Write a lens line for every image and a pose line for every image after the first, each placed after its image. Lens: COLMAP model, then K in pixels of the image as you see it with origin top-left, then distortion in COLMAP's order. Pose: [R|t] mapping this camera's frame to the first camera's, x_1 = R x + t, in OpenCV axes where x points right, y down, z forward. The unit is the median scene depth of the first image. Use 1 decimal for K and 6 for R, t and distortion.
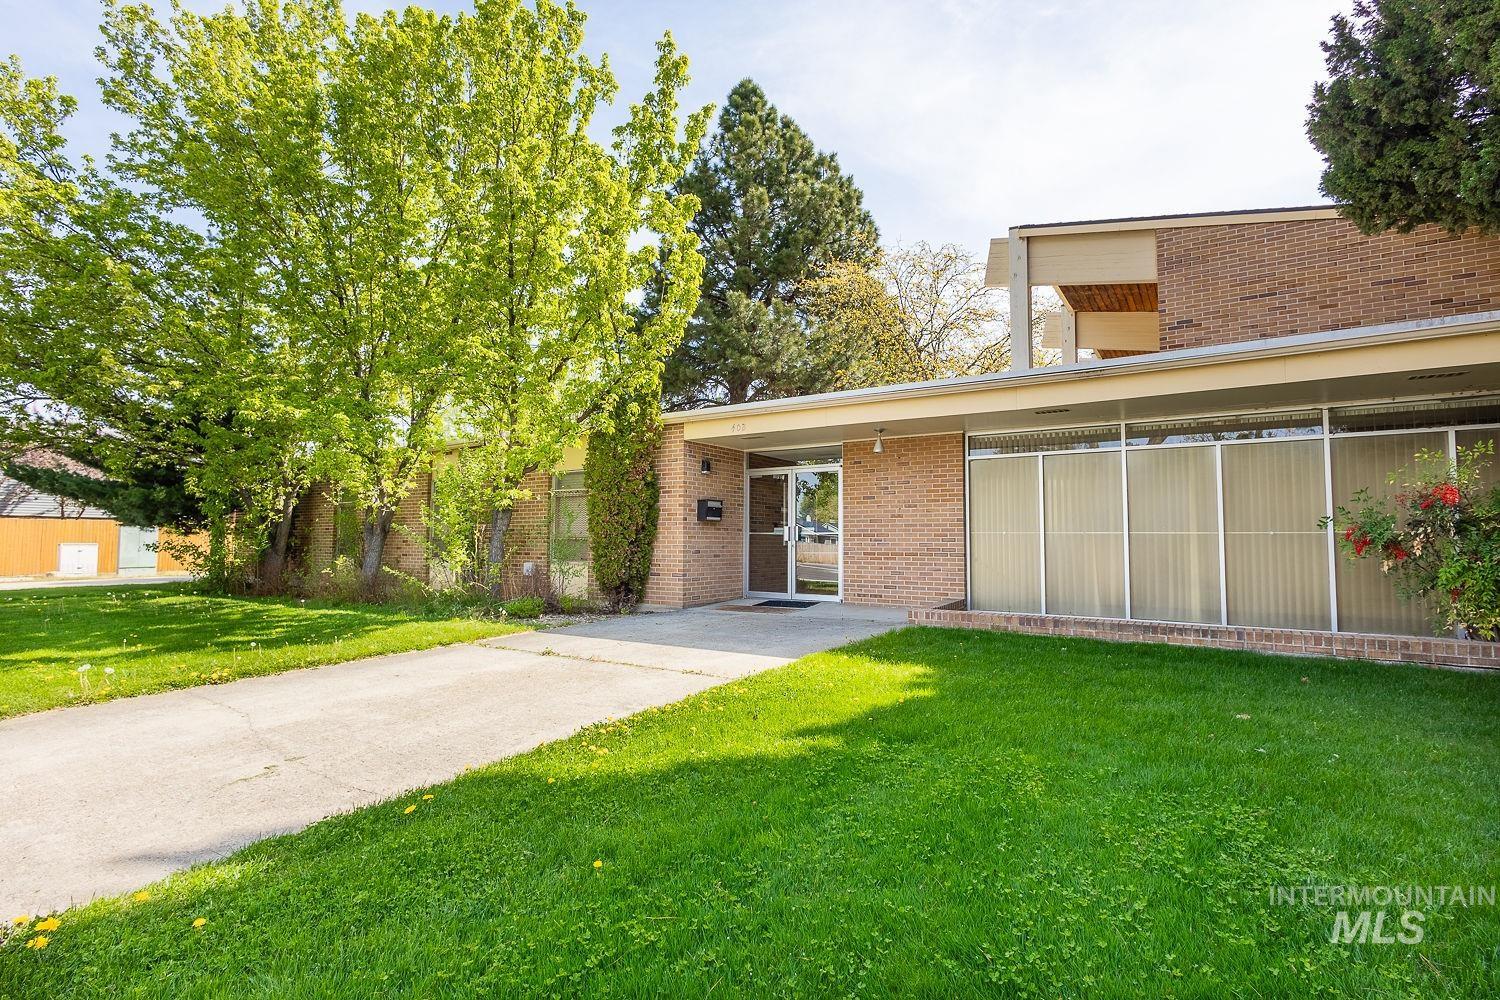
lens RADIAL K [[685.7, 0, 750.0], [0, 685.7, 500.0], [0, 0, 1]] dist [0.016005, -0.009897]
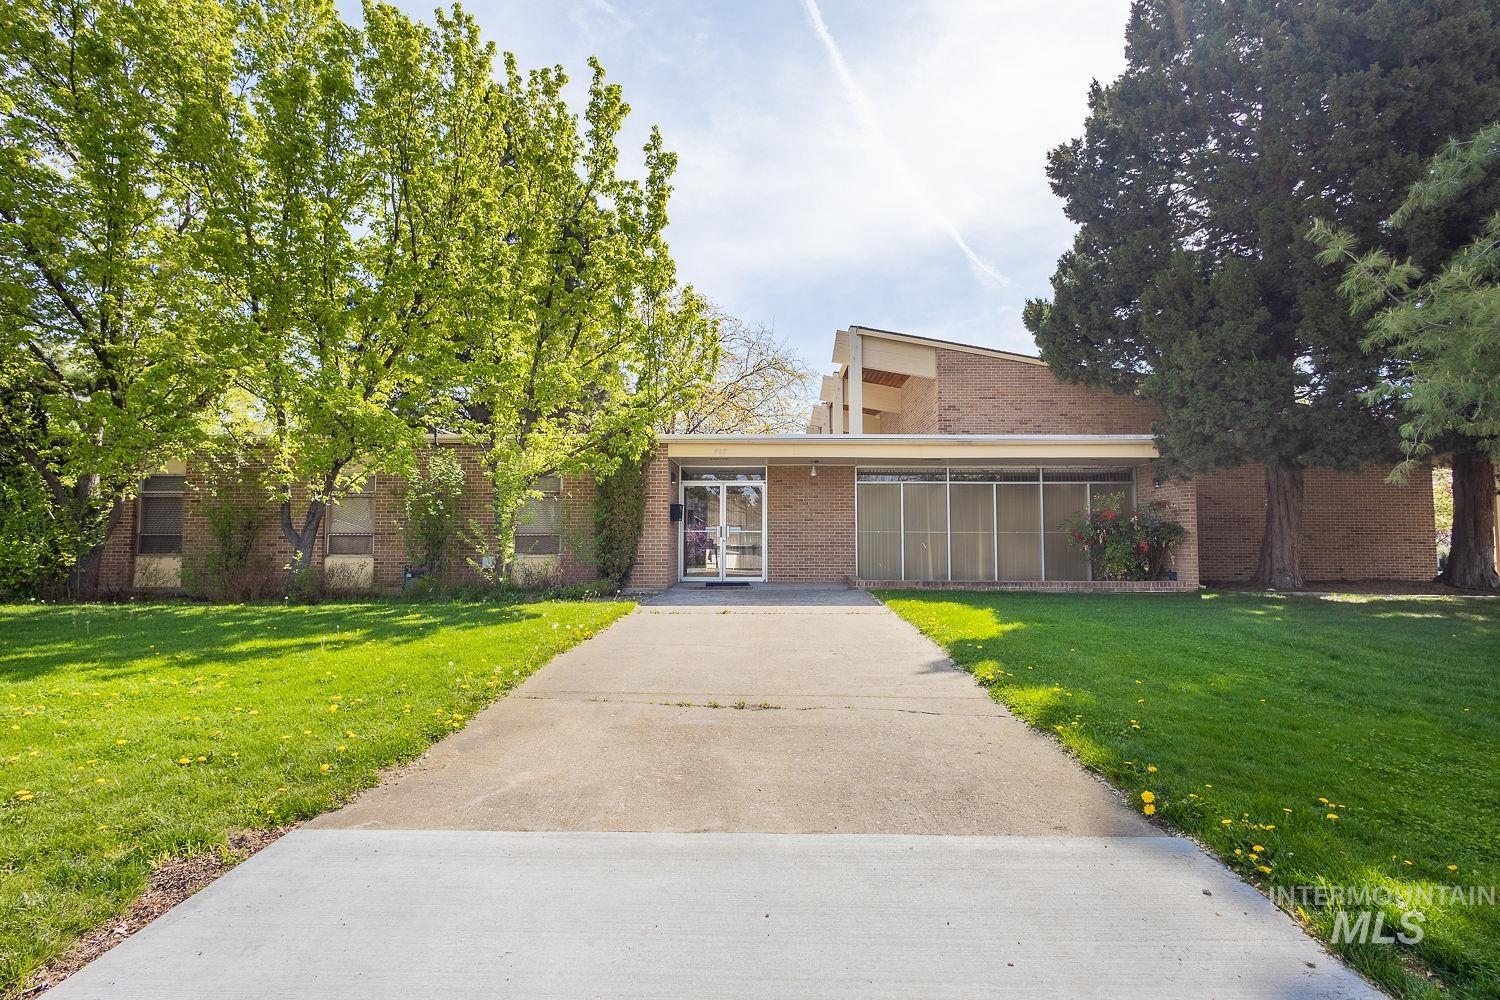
lens RADIAL K [[685.7, 0, 750.0], [0, 685.7, 500.0], [0, 0, 1]] dist [0.016005, -0.009897]
pose [[0.846738, 0.032989, 0.530986, -0.588029], [-0.031814, 0.999429, -0.011360, 0.001640], [-0.531058, -0.007274, 0.847304, -0.137151]]
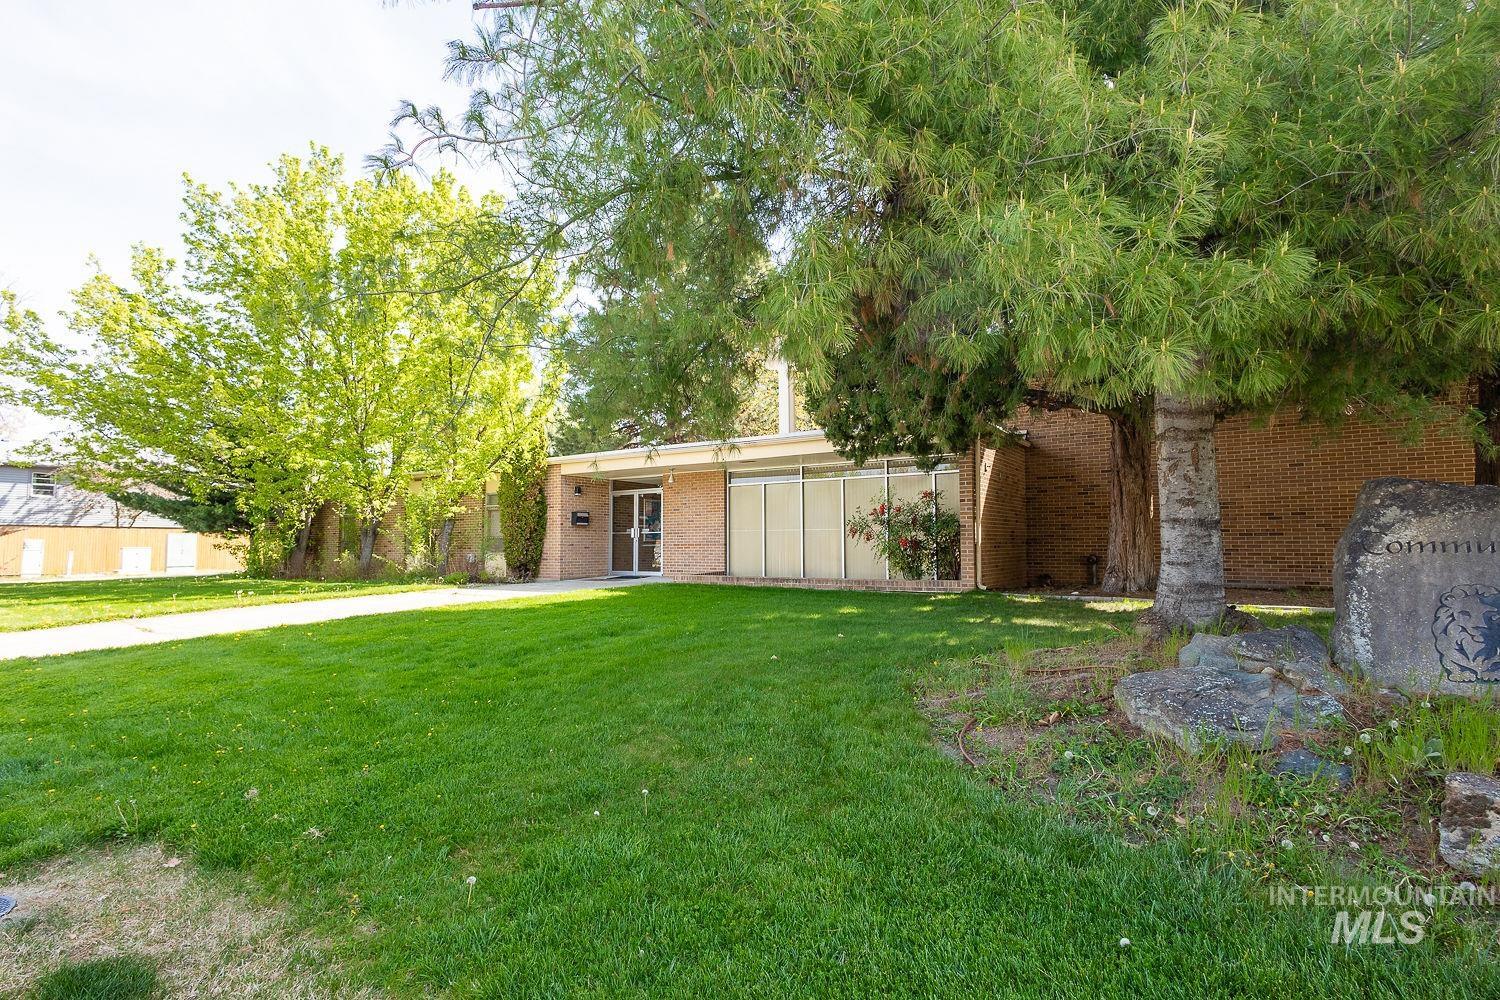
lens RADIAL K [[685.7, 0, 750.0], [0, 685.7, 500.0], [0, 0, 1]] dist [0.016005, -0.009897]
pose [[0.999968, -0.007998, 0.000718, 0.316830], [0.008004, 0.999929, -0.008780, -0.010187], [-0.000647, 0.008786, 0.999961, -0.555209]]
